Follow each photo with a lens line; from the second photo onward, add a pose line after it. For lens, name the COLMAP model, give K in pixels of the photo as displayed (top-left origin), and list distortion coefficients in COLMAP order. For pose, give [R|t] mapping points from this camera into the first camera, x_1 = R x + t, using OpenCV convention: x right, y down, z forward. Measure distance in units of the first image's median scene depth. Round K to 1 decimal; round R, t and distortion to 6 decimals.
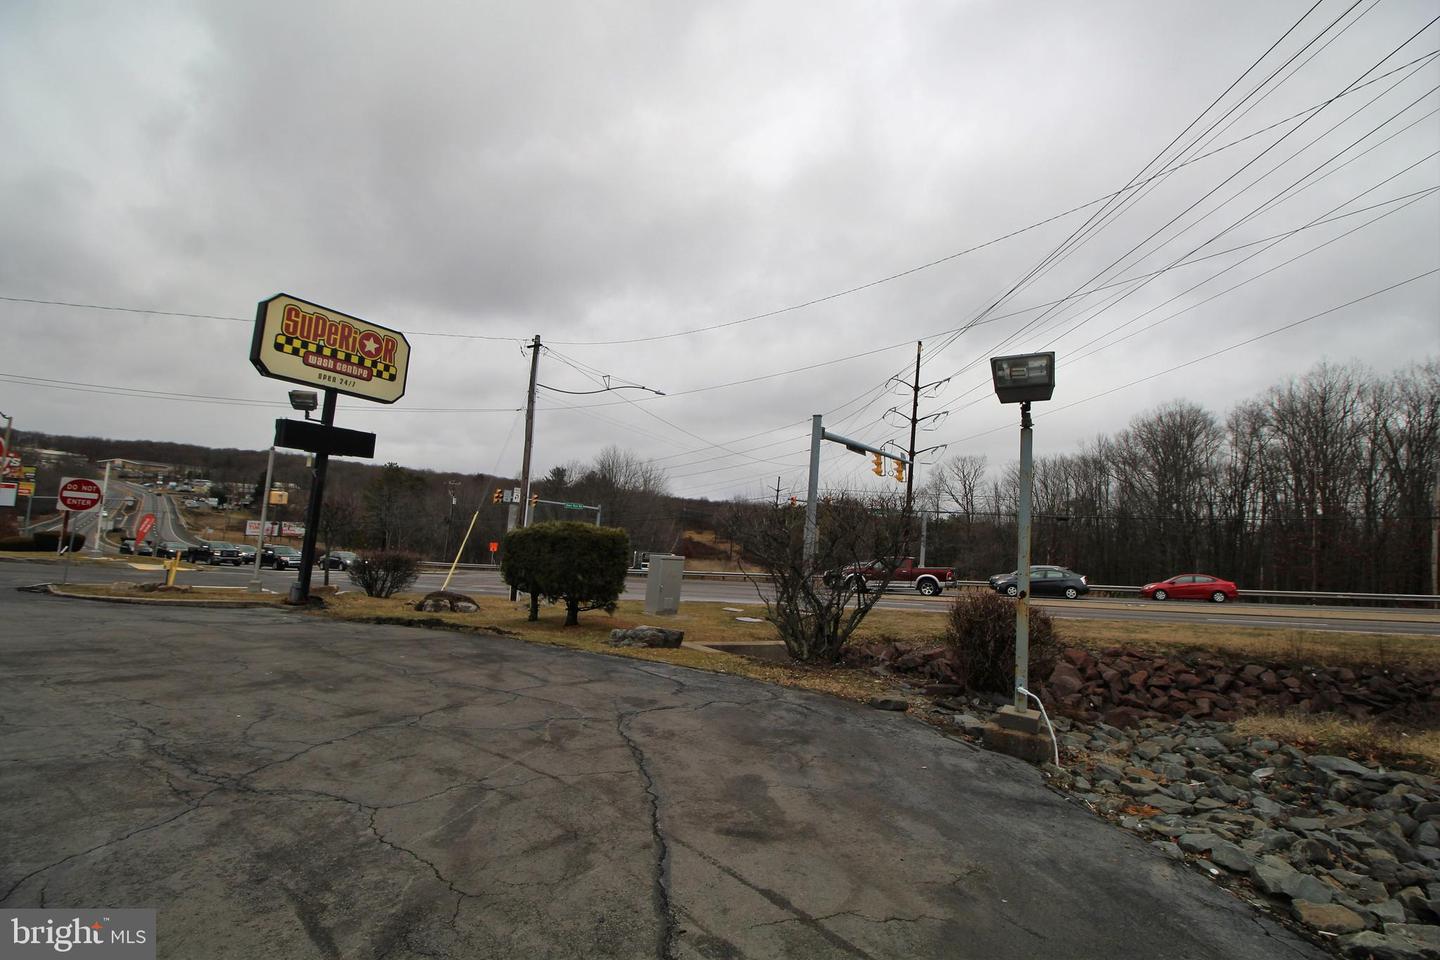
lens RADIAL K [[662.9, 0, 723.4], [0, 662.9, 469.3], [0, 0, 1]] dist [-0.004309, -0.009986]
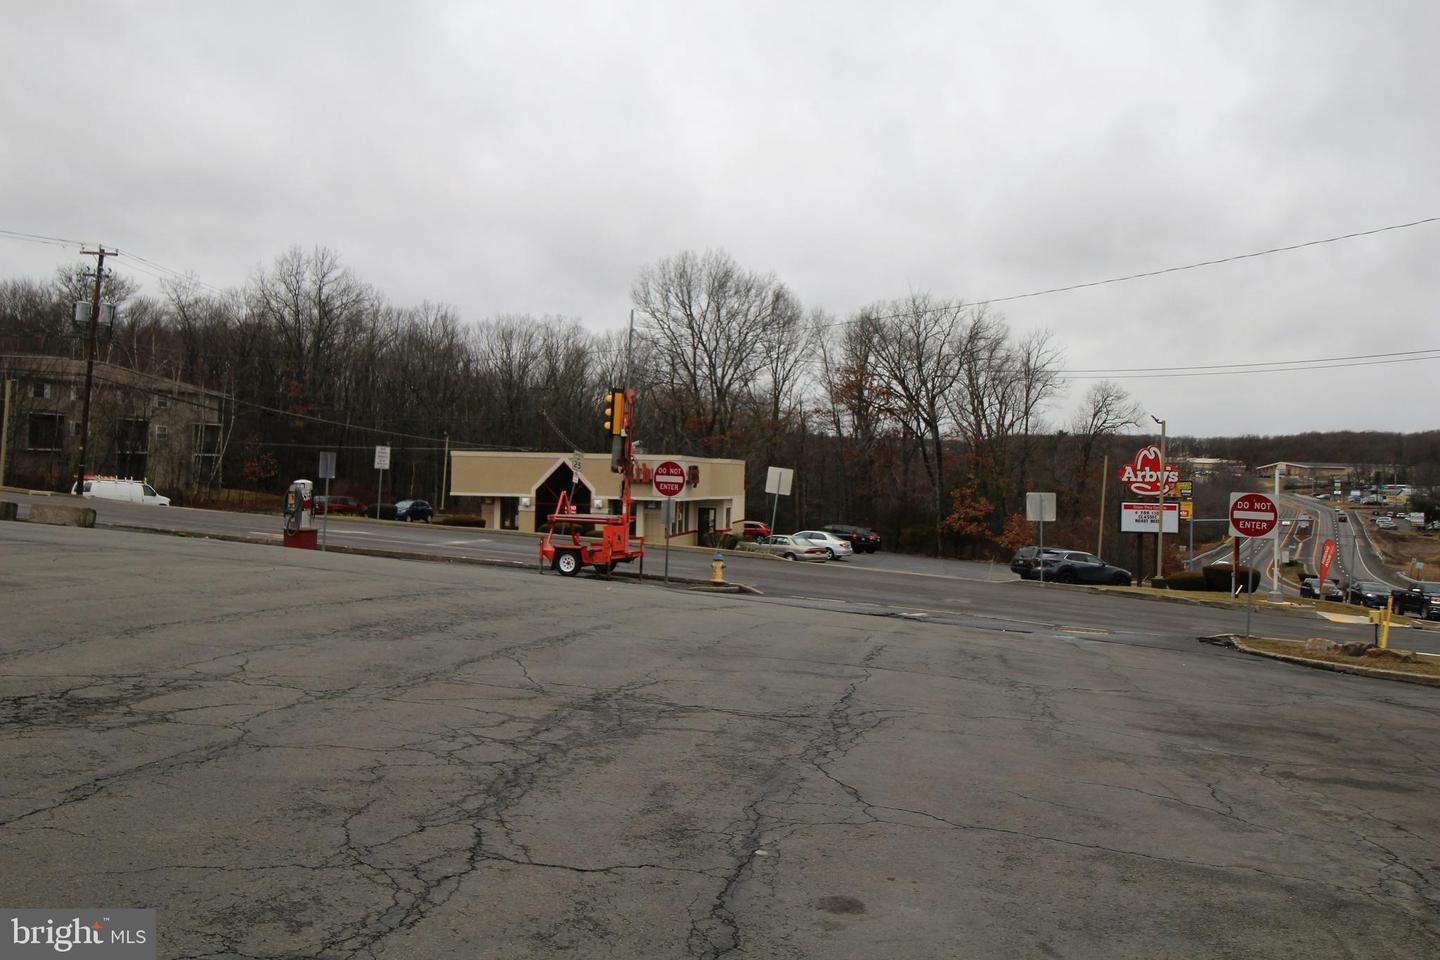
lens RADIAL K [[1125.1, 0, 714.5], [0, 1125.1, 460.7], [0, 0, 1]] dist [0.019670, -0.015856]
pose [[0.349286, -0.080226, -0.933576, -0.011010], [0.081148, 0.995175, -0.055159, -0.001348], [0.933496, -0.056491, 0.354110, -0.008785]]
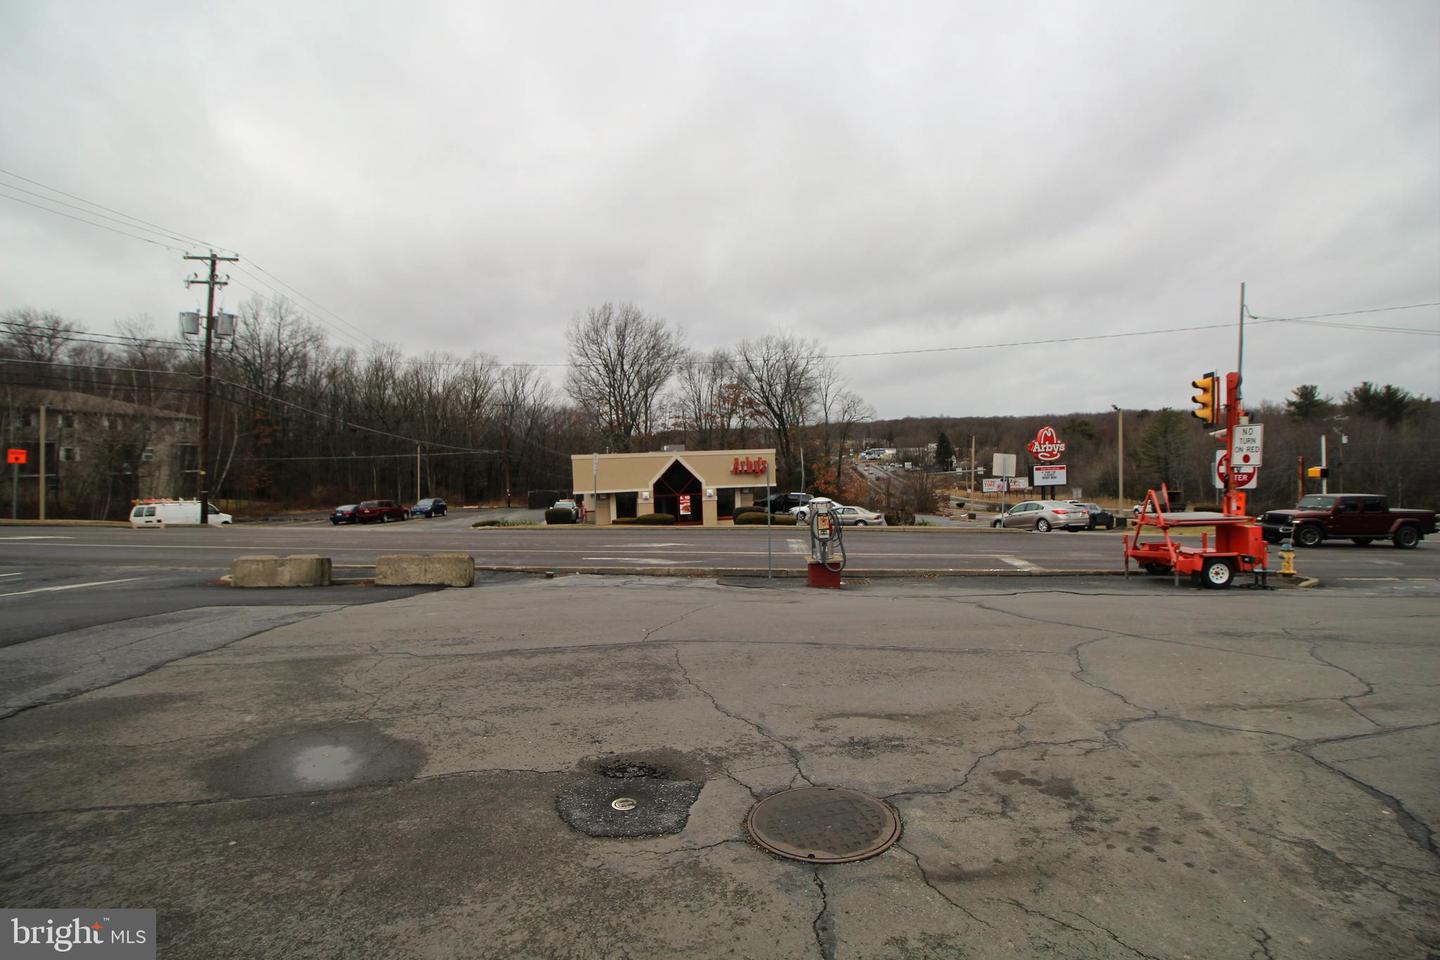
lens RADIAL K [[663.4, 0, 724.1], [0, 663.4, 474.8], [0, 0, 1]] dist [0.001377, -0.014061]
pose [[0.650944, -0.076089, -0.755303, -1.470954], [0.144037, 0.989270, 0.024477, -0.204625], [0.745336, -0.124725, 0.654919, -0.669995]]
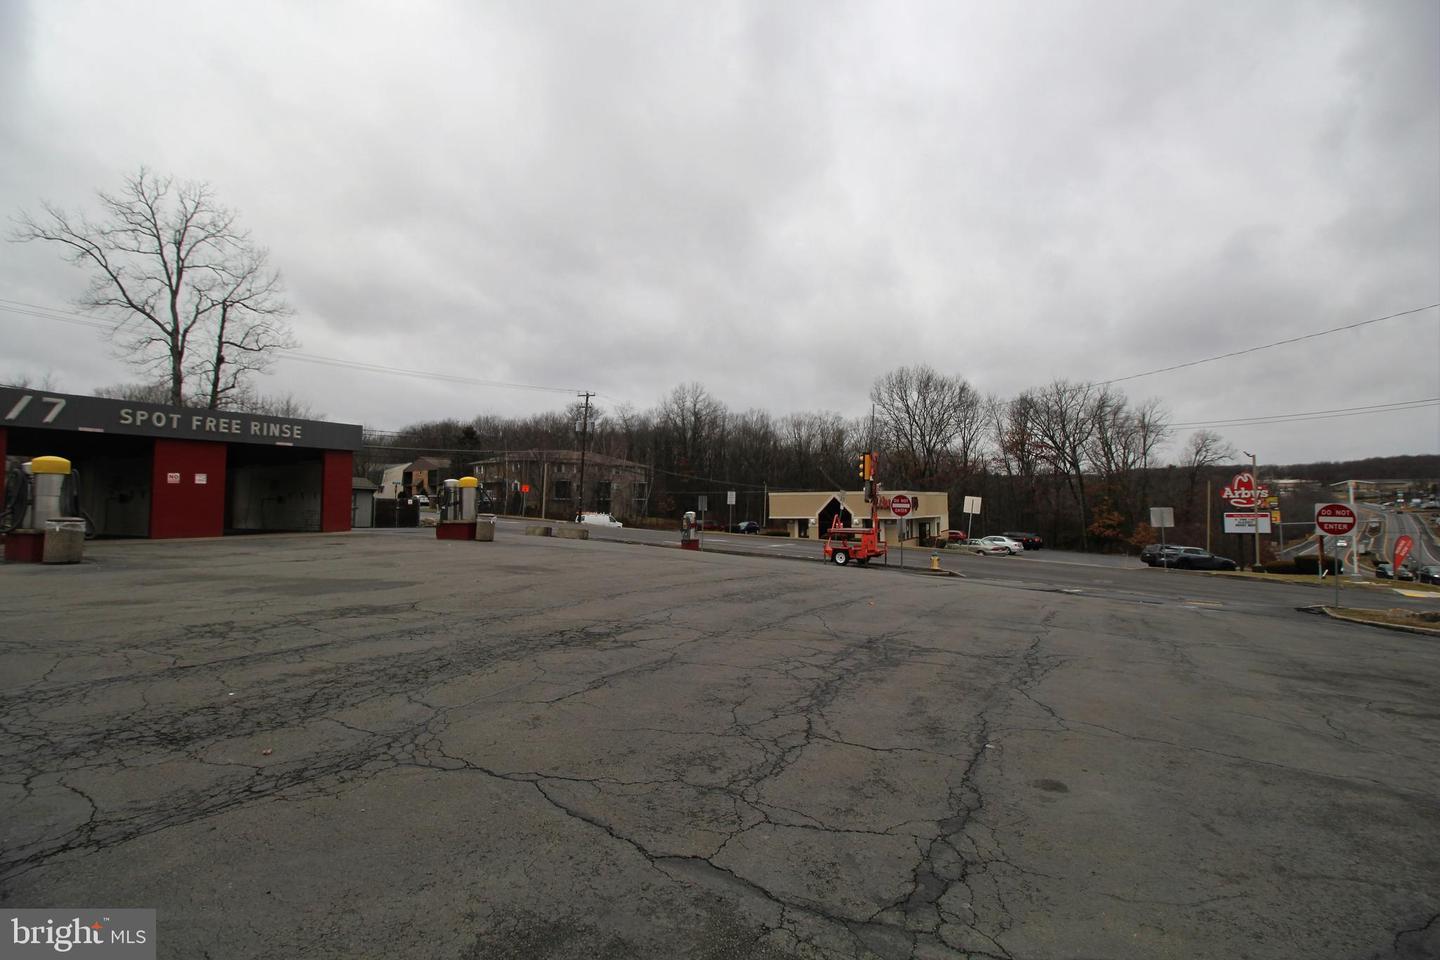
lens RADIAL K [[663.4, 0, 720.7], [0, 663.4, 464.6], [0, 0, 1]] dist [0.001377, -0.014061]
pose [[0.054909, -0.134547, -0.989385, -0.014395], [0.093167, 0.987247, -0.129086, -0.003136], [0.994135, -0.085090, 0.066744, -0.016189]]
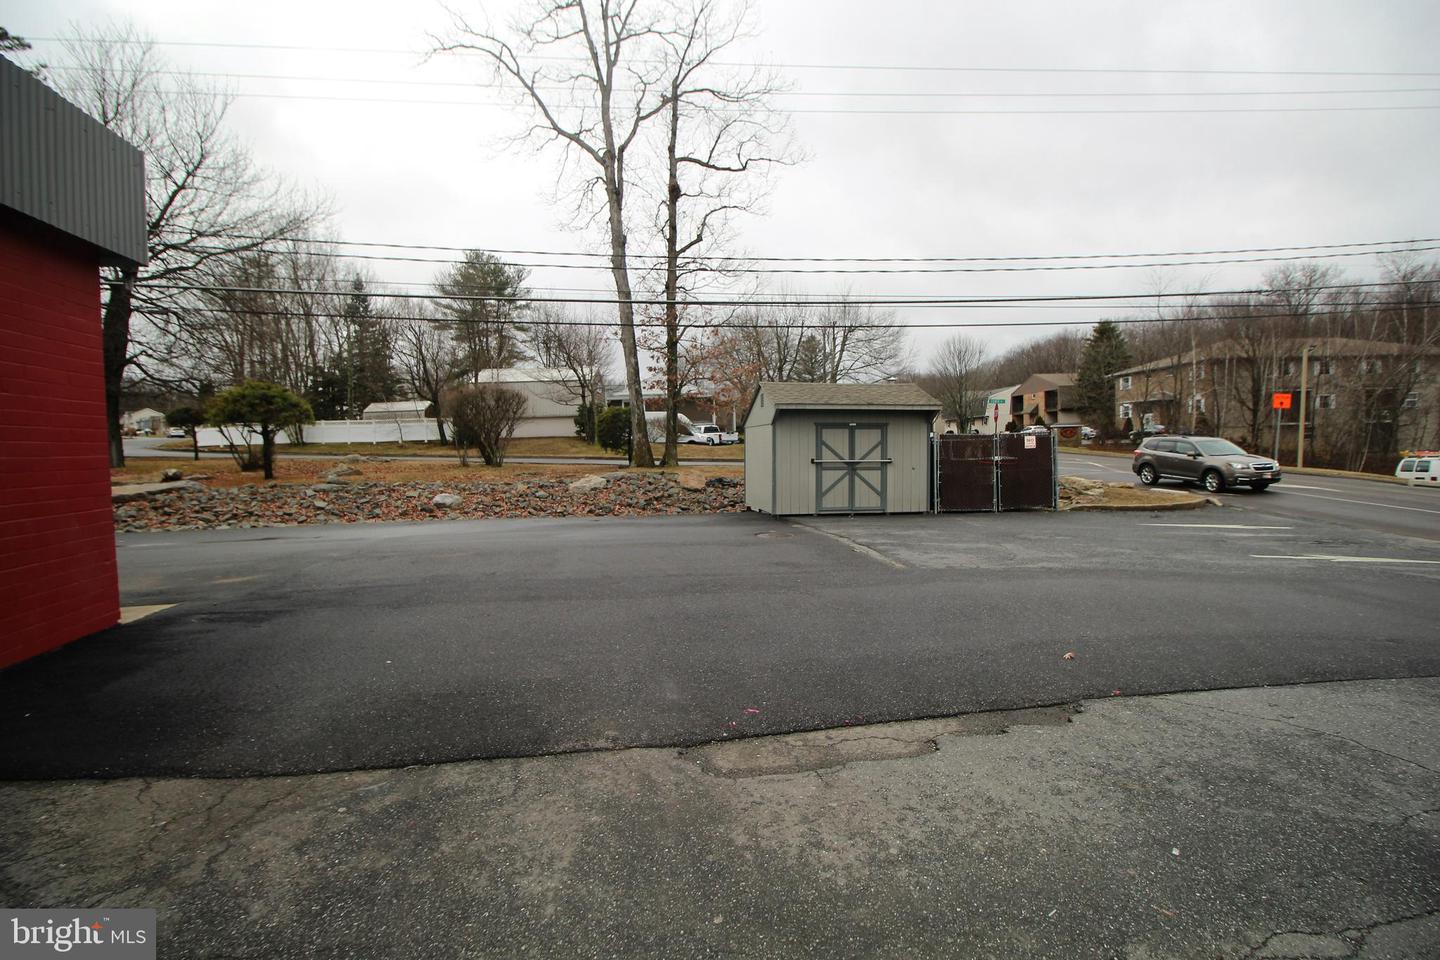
lens RADIAL K [[663.4, 0, 722.2], [0, 663.4, 460.1], [0, 0, 1]] dist [0.001377, -0.014061]
pose [[-0.719529, -0.040648, -0.693272, -1.782735], [0.030681, 0.995450, -0.090208, -0.220265], [0.693785, -0.086177, -0.715008, -0.728419]]
